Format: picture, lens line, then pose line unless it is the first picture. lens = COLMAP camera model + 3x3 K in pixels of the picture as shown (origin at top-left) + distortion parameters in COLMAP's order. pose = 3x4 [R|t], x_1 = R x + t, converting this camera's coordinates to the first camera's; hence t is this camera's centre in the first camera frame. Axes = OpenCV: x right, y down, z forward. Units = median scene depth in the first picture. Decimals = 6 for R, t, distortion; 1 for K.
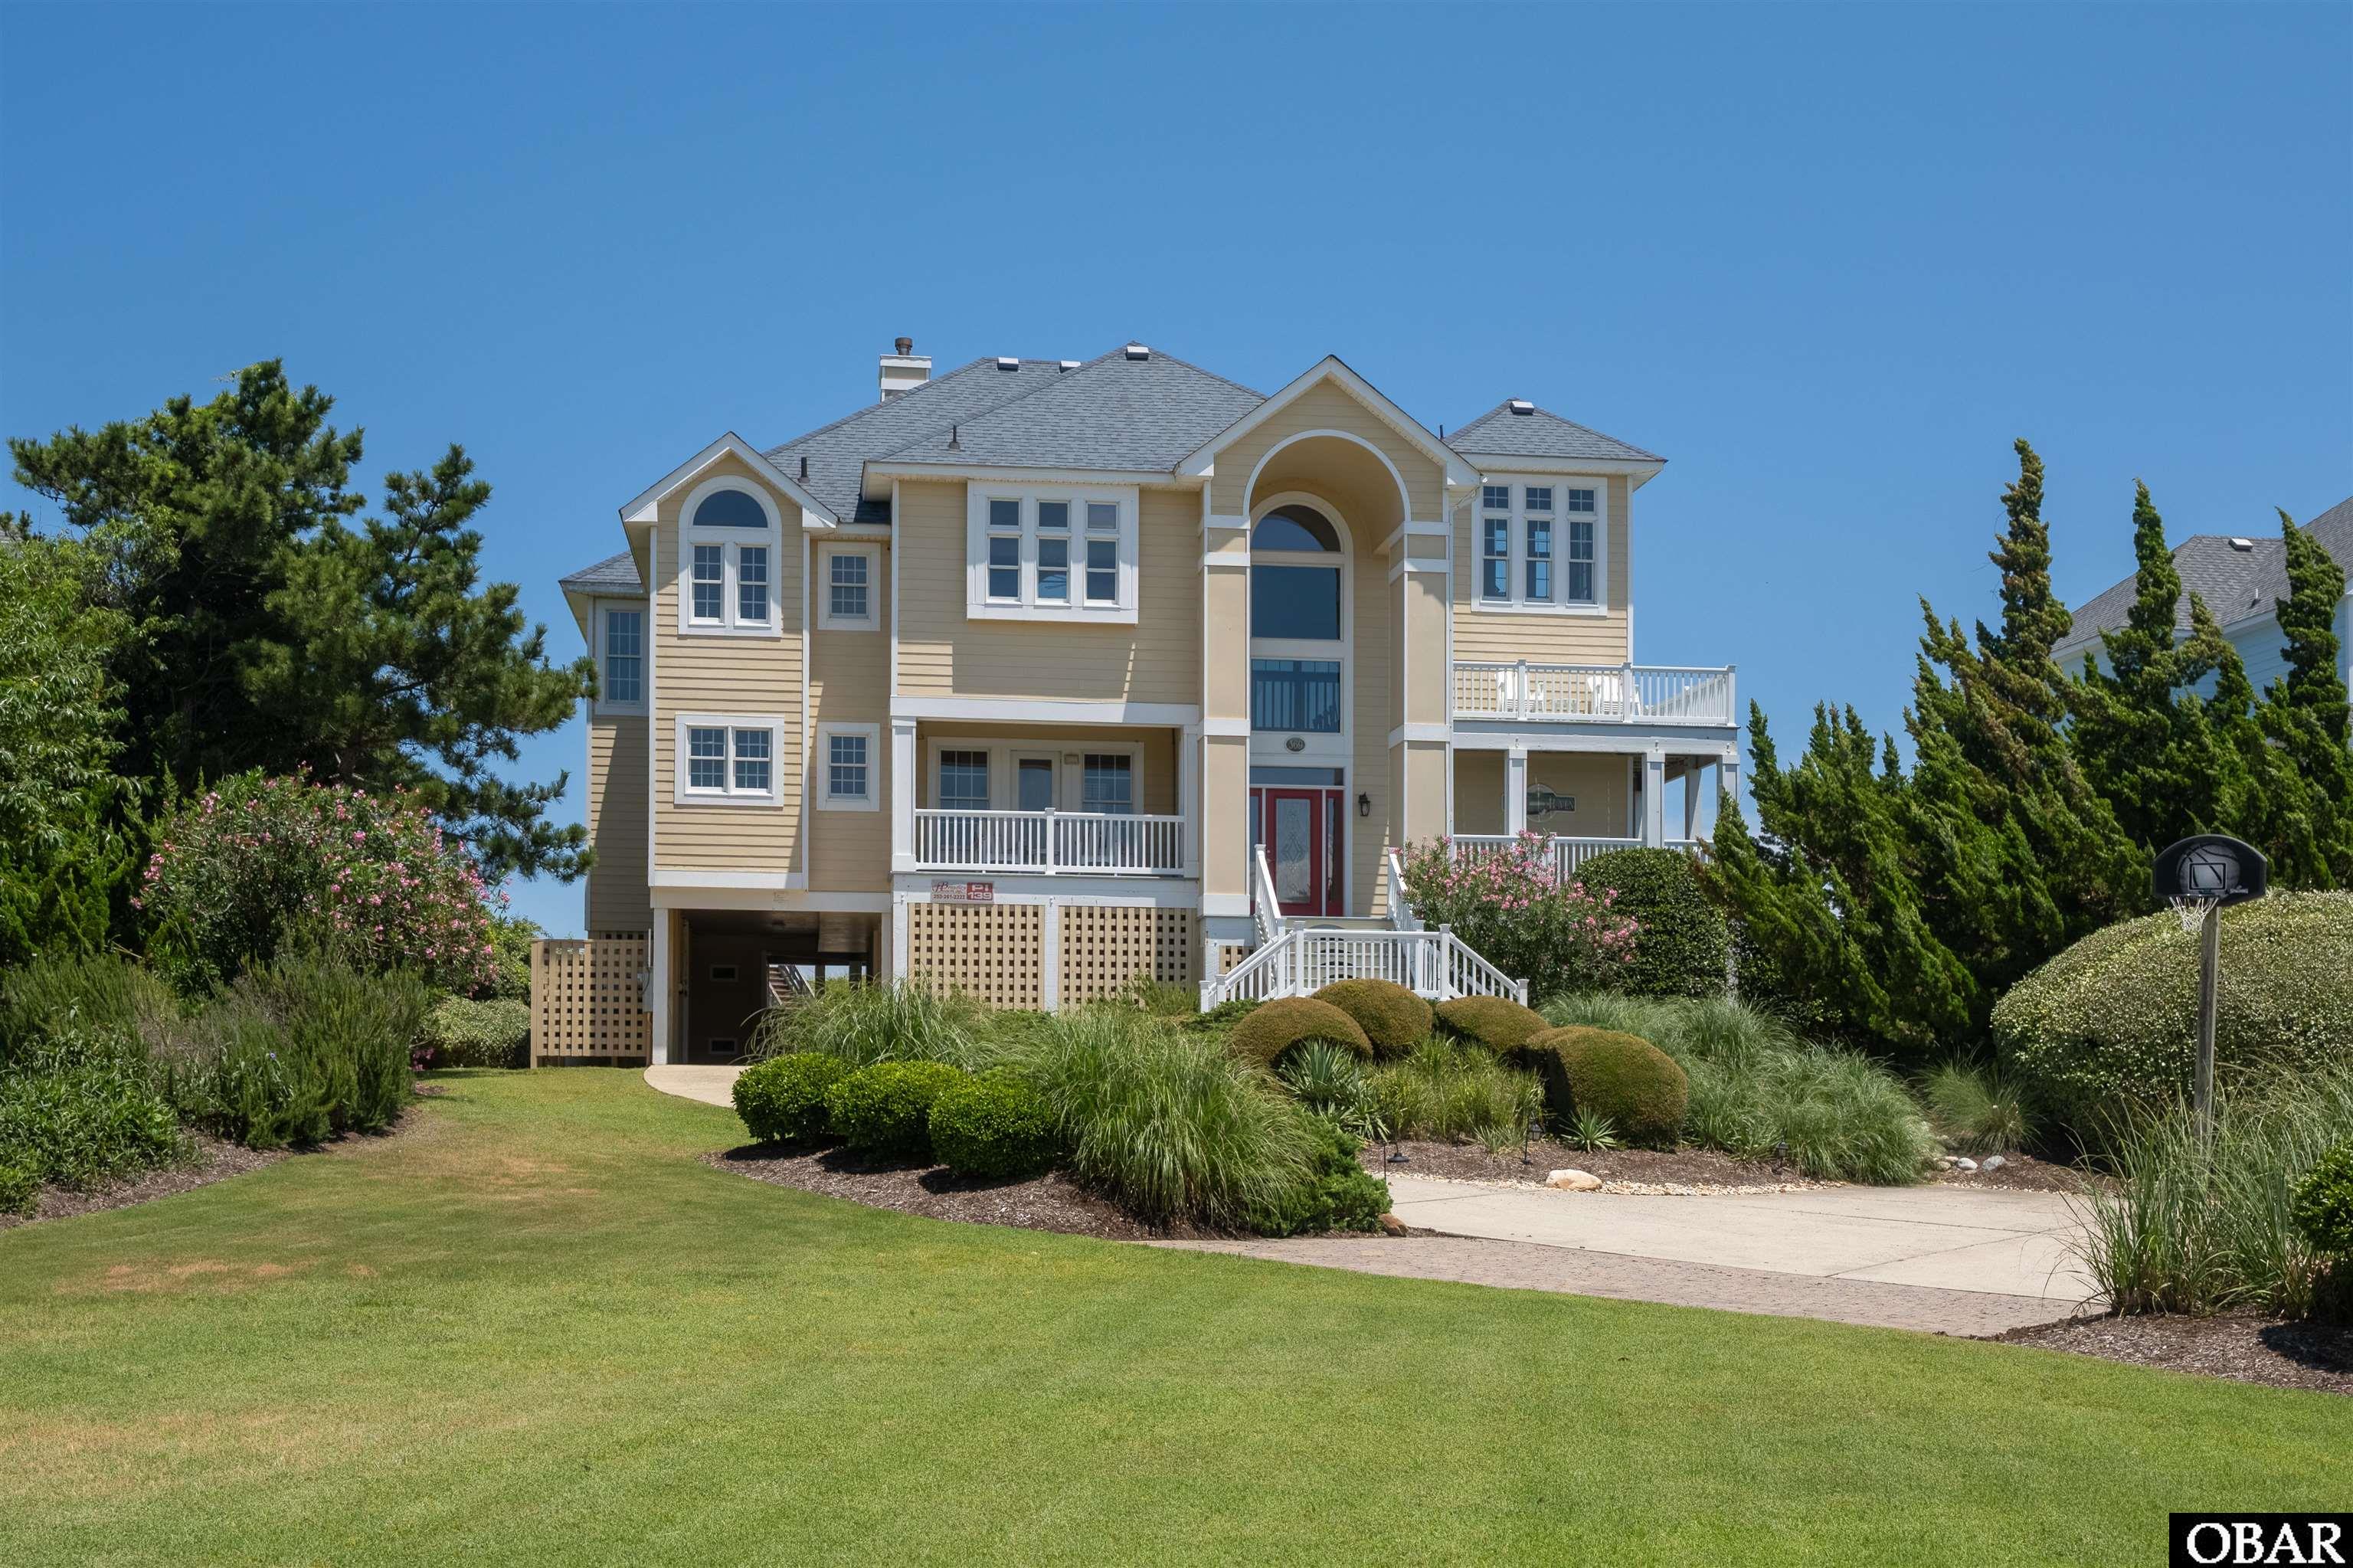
lens RADIAL K [[1615.8, 0, 1215.5], [0, 1615.8, 781.1], [0, 0, 1]] dist [0.005559, -0.001461]
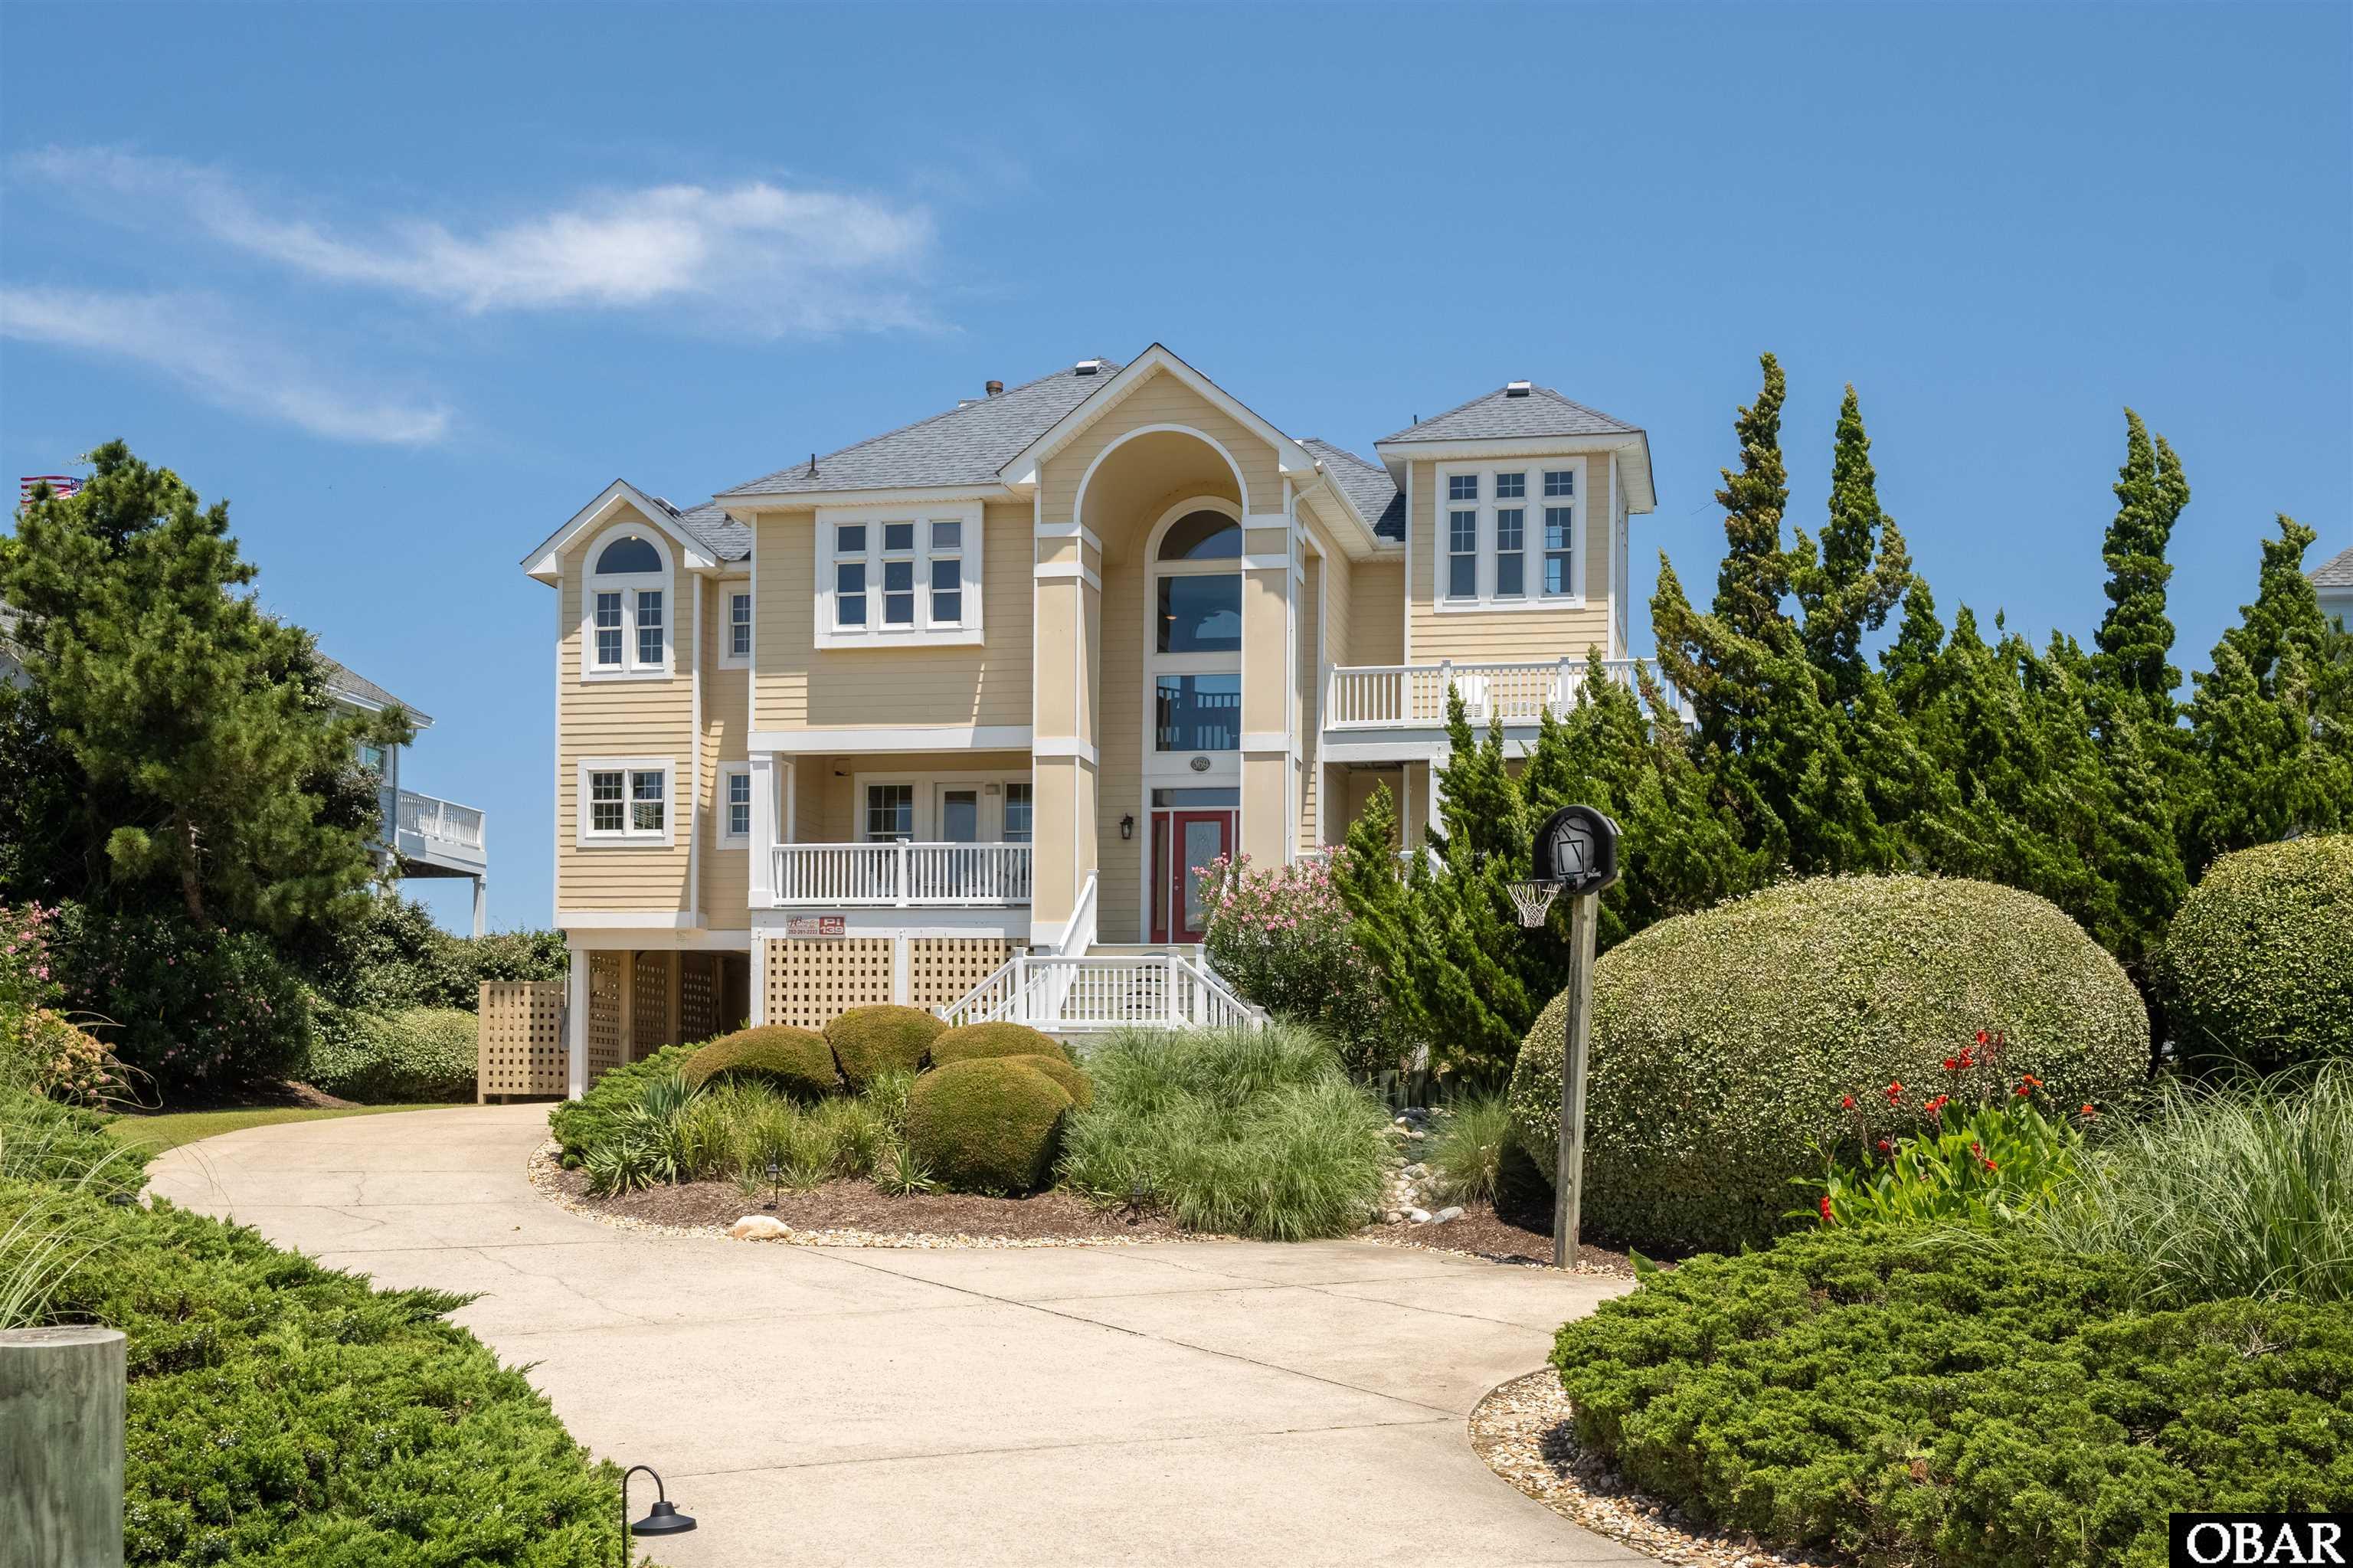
lens RADIAL K [[1615.8, 0, 1162.4], [0, 1615.8, 844.5], [0, 0, 1]] dist [0.005559, -0.001461]
pose [[0.977806, -0.033301, -0.206849, 0.249855], [0.036160, 0.999295, 0.010058, 0.015950], [0.206368, -0.017314, 0.978321, 0.079298]]
